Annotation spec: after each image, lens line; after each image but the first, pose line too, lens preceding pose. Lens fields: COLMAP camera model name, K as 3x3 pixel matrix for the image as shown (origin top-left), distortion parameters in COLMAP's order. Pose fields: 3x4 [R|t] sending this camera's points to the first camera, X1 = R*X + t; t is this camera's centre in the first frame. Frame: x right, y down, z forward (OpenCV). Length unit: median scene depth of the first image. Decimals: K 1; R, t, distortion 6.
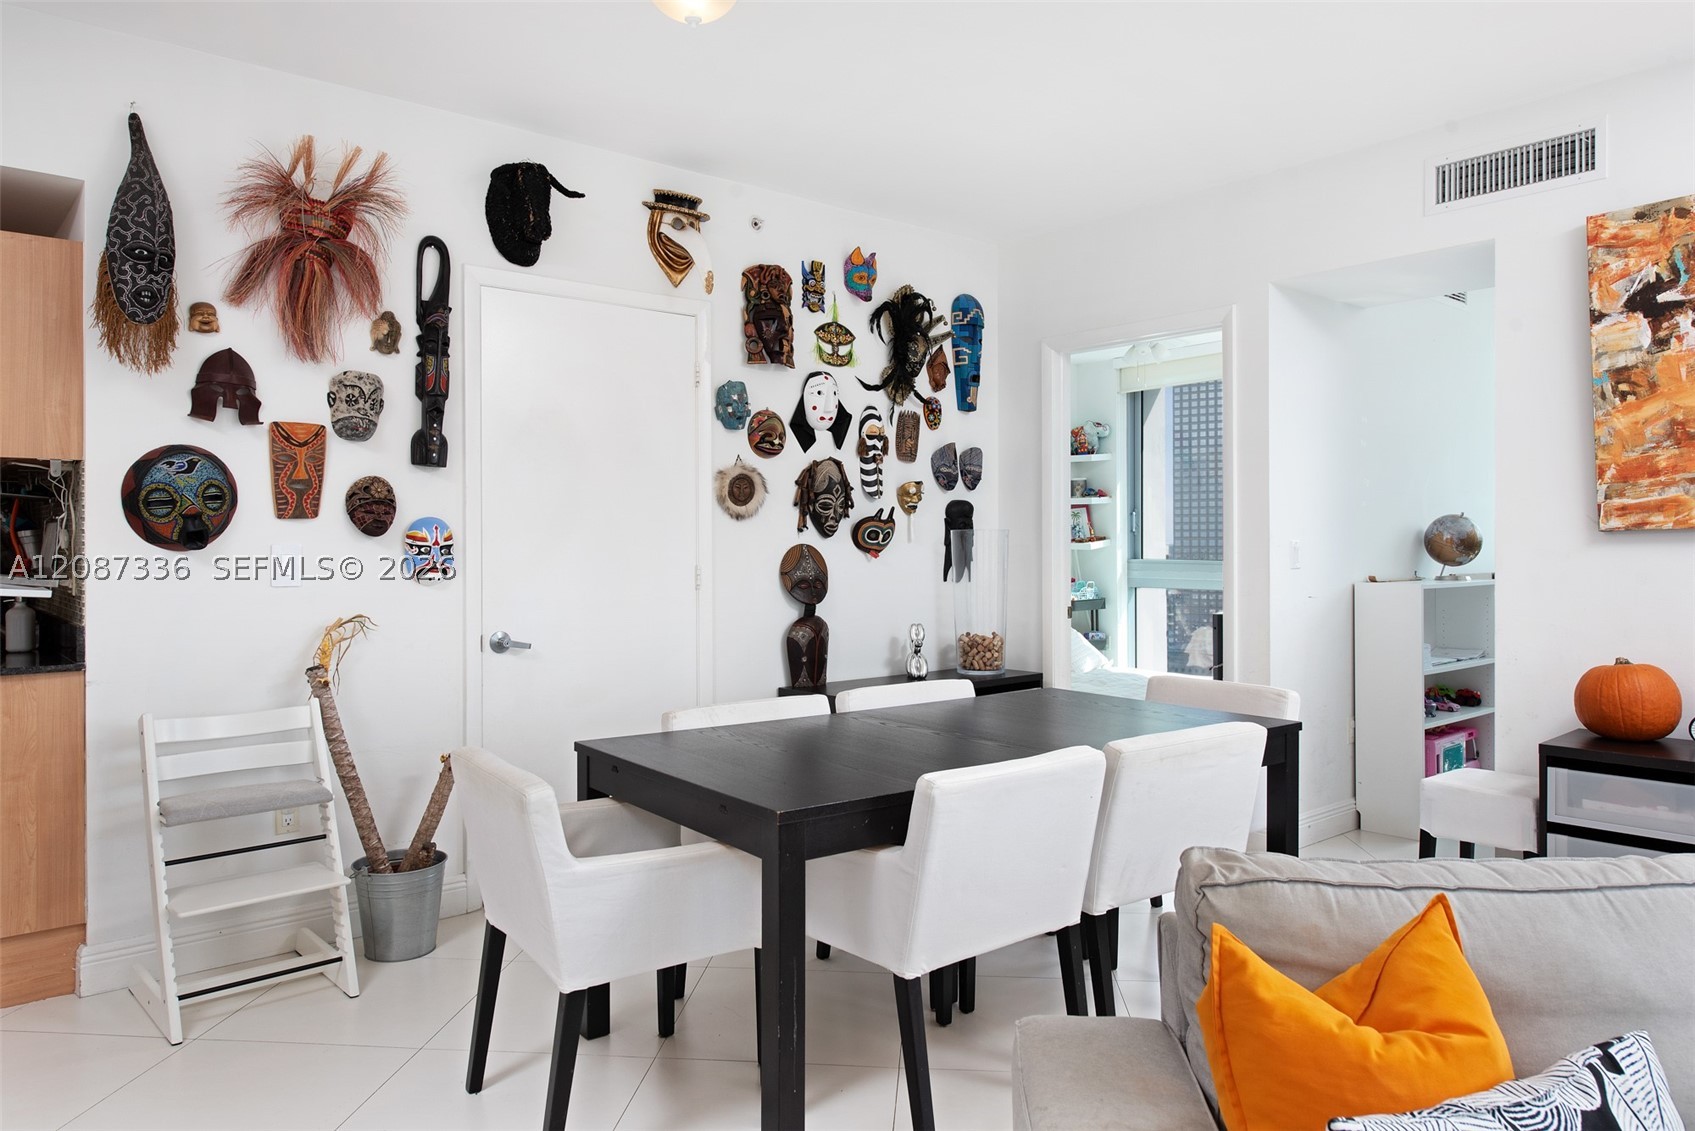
lens RADIAL K [[1148.1, 0, 848.6], [0, 1148.1, 535.7], [0, 0, 1]] dist [0.000425, 0.000879]
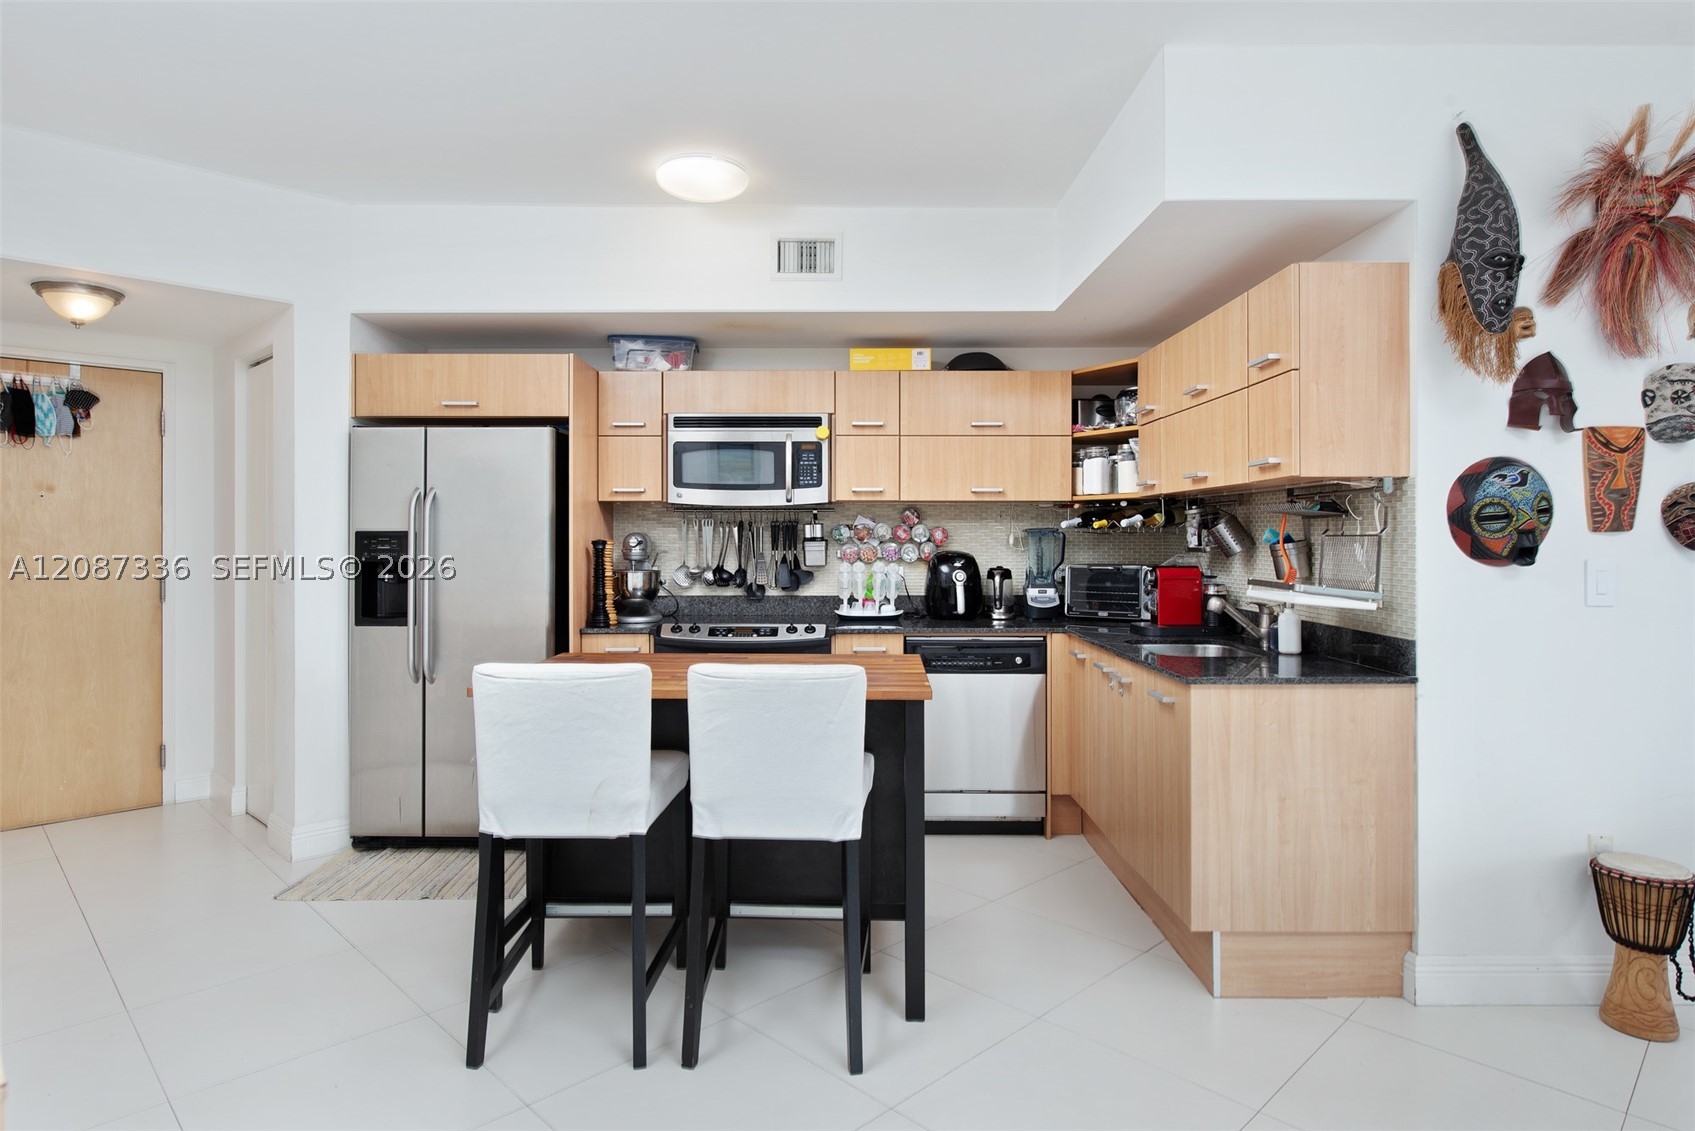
lens RADIAL K [[963.1, 0, 841.7], [0, 963.1, 532.0], [0, 0, 1]] dist [-0.000589, -0.000609]
pose [[0.762679, -0.000229, -0.646777, -0.450159], [0.002375, 0.999994, 0.002445, -0.017925], [0.646773, -0.003401, 0.762675, 0.020982]]
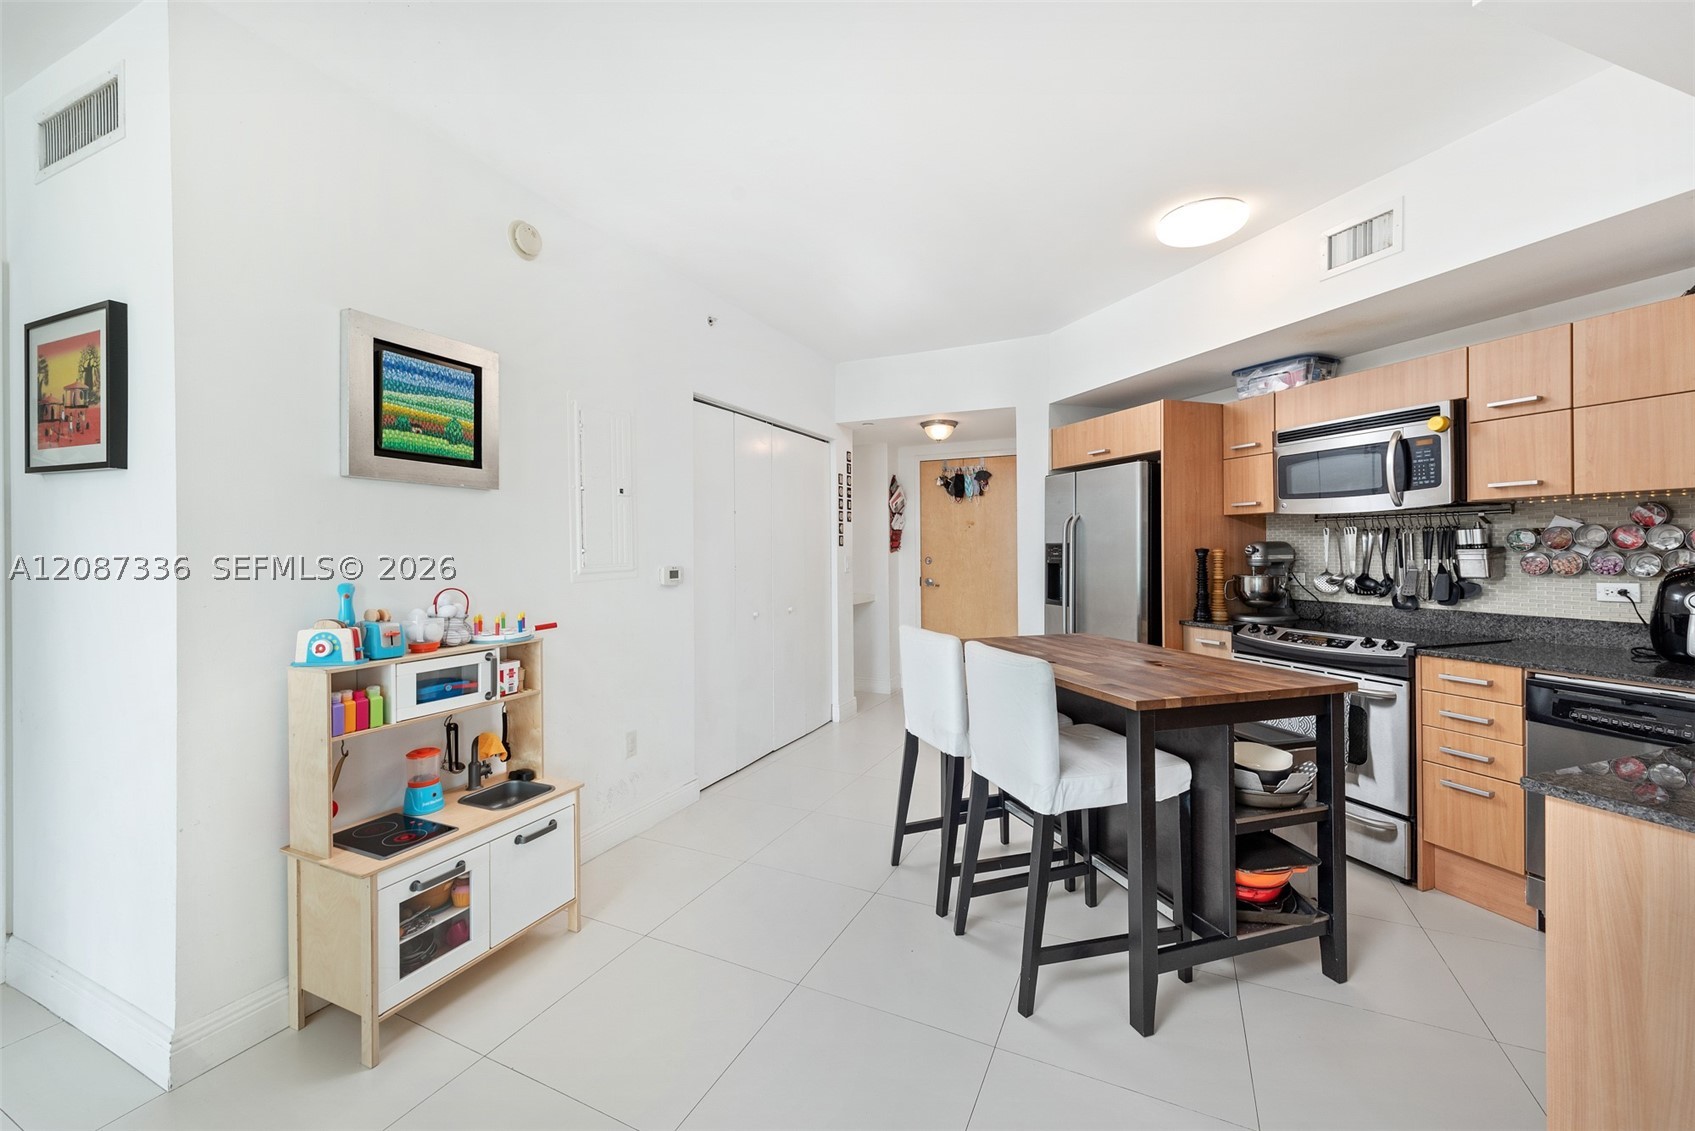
lens RADIAL K [[667.6, 0, 843.3], [0, 667.6, 547.3], [0, 0, 1]] dist [-0.000104, -0.000069]
pose [[-0.357102, 0.005438, -0.934049, -0.336243], [0.017557, 0.999845, -0.000891, -0.015928], [0.933900, -0.016717, -0.357143, 0.596036]]
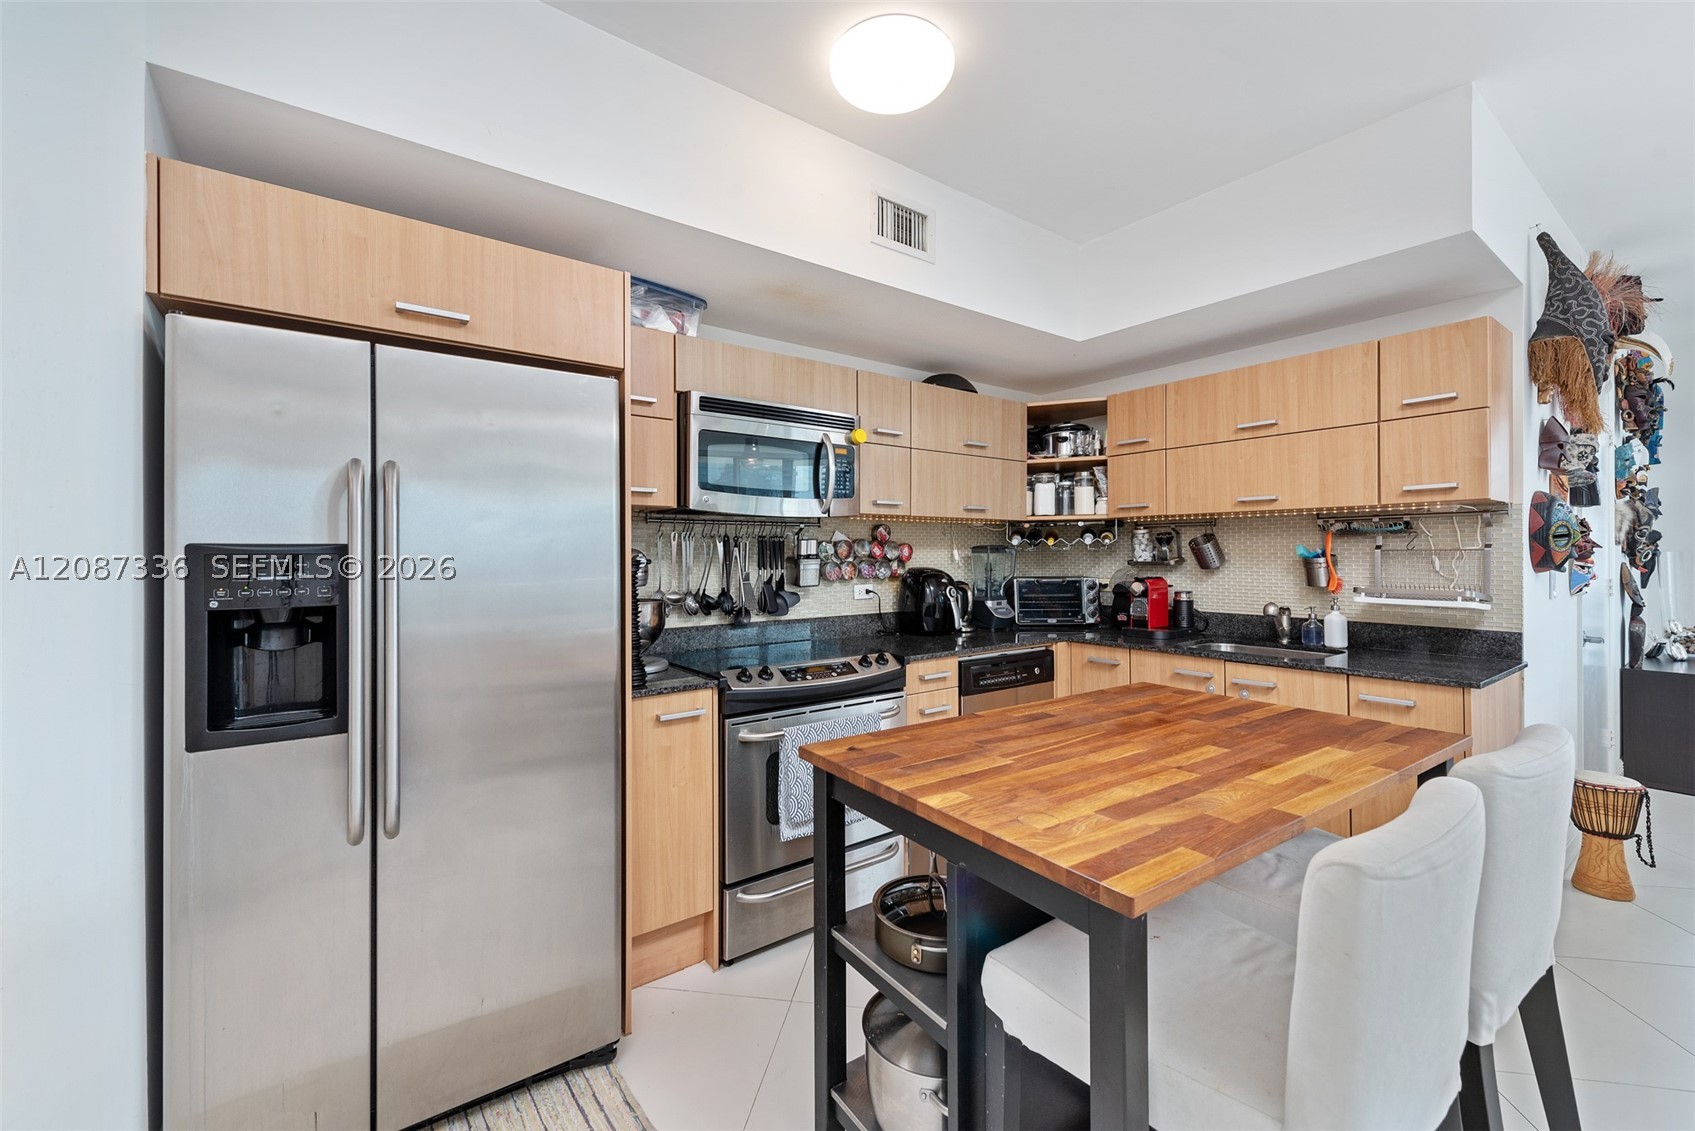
lens RADIAL K [[683.0, 0, 854.5], [0, 683.0, 550.5], [0, 0, 1]] dist [0.000049, -0.000137]
pose [[0.997799, -0.001809, -0.066289, -1.224293], [0.001963, 0.999996, 0.002252, -0.014141], [0.066284, -0.002377, 0.997798, 0.170995]]
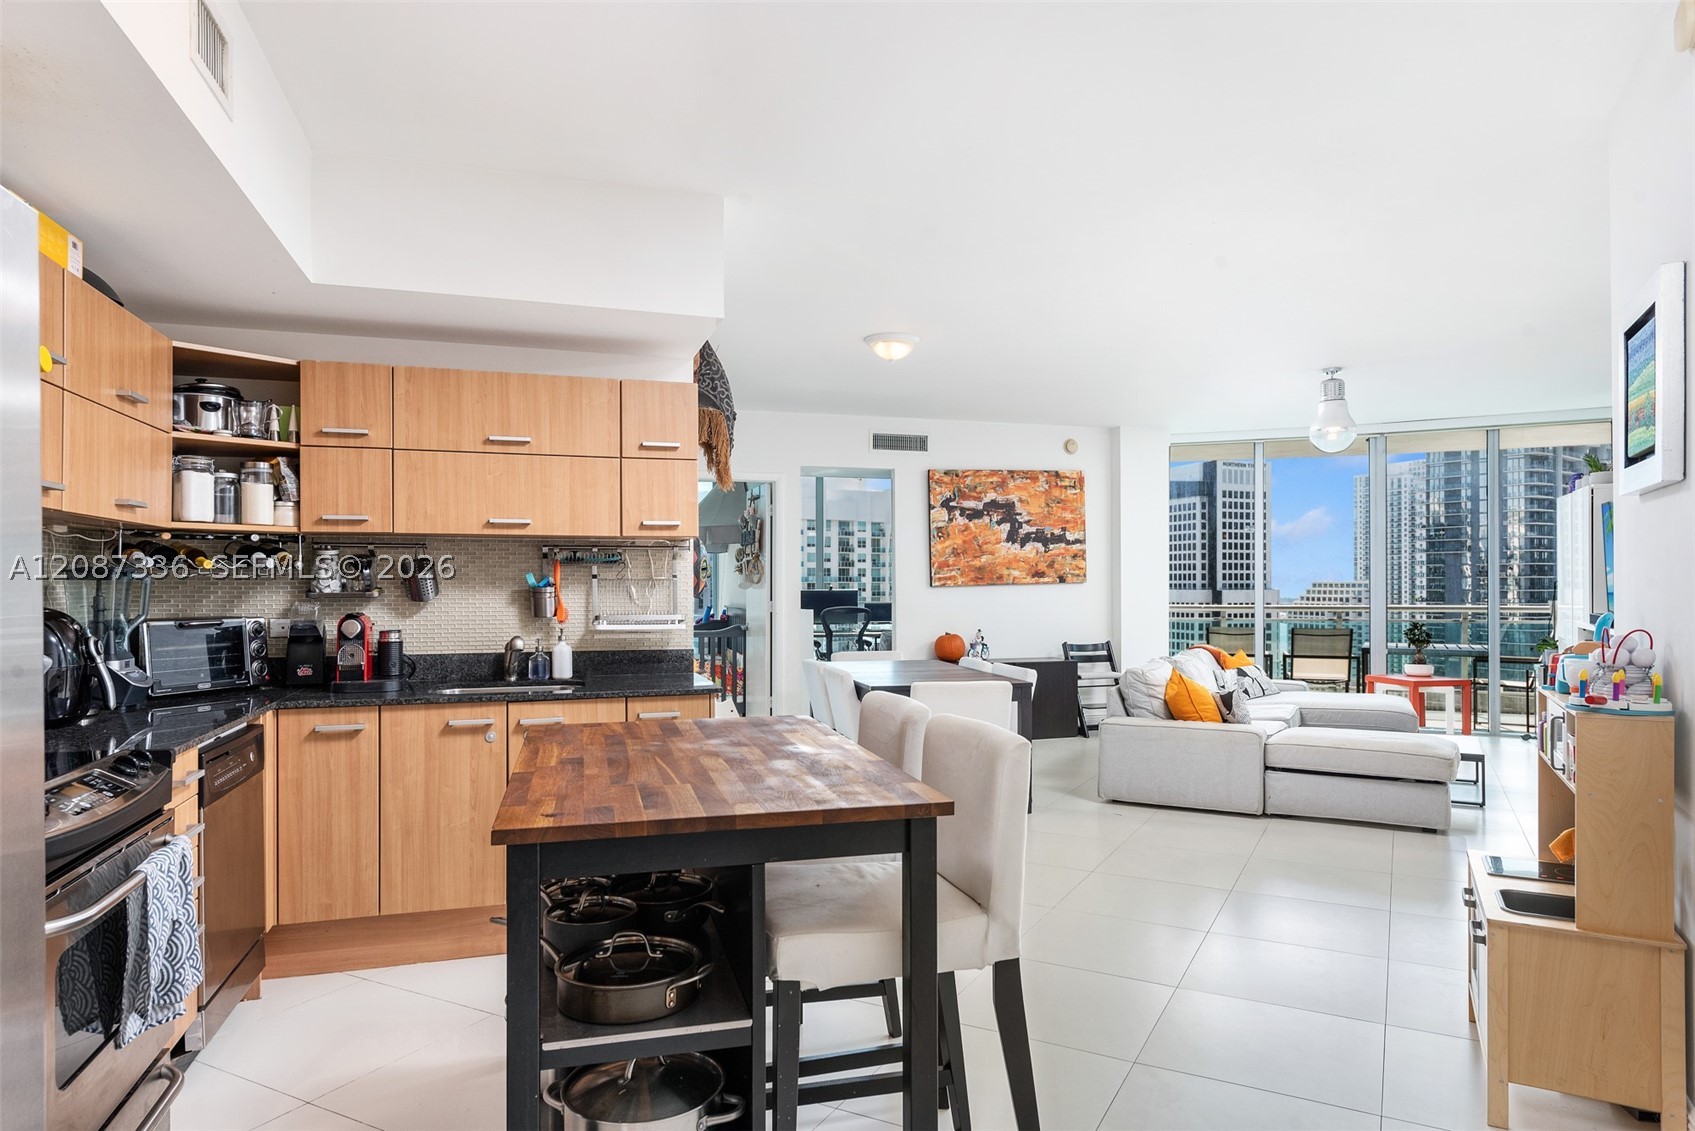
lens RADIAL K [[1030.3, 0, 846.0], [0, 1030.3, 557.6], [0, 0, 1]] dist [0.002851, -0.000637]
pose [[0.387432, 0.026429, 0.921519, -1.669466], [-0.005833, 0.999639, -0.026217, -0.007340], [-0.921880, 0.004781, 0.387446, 0.250806]]
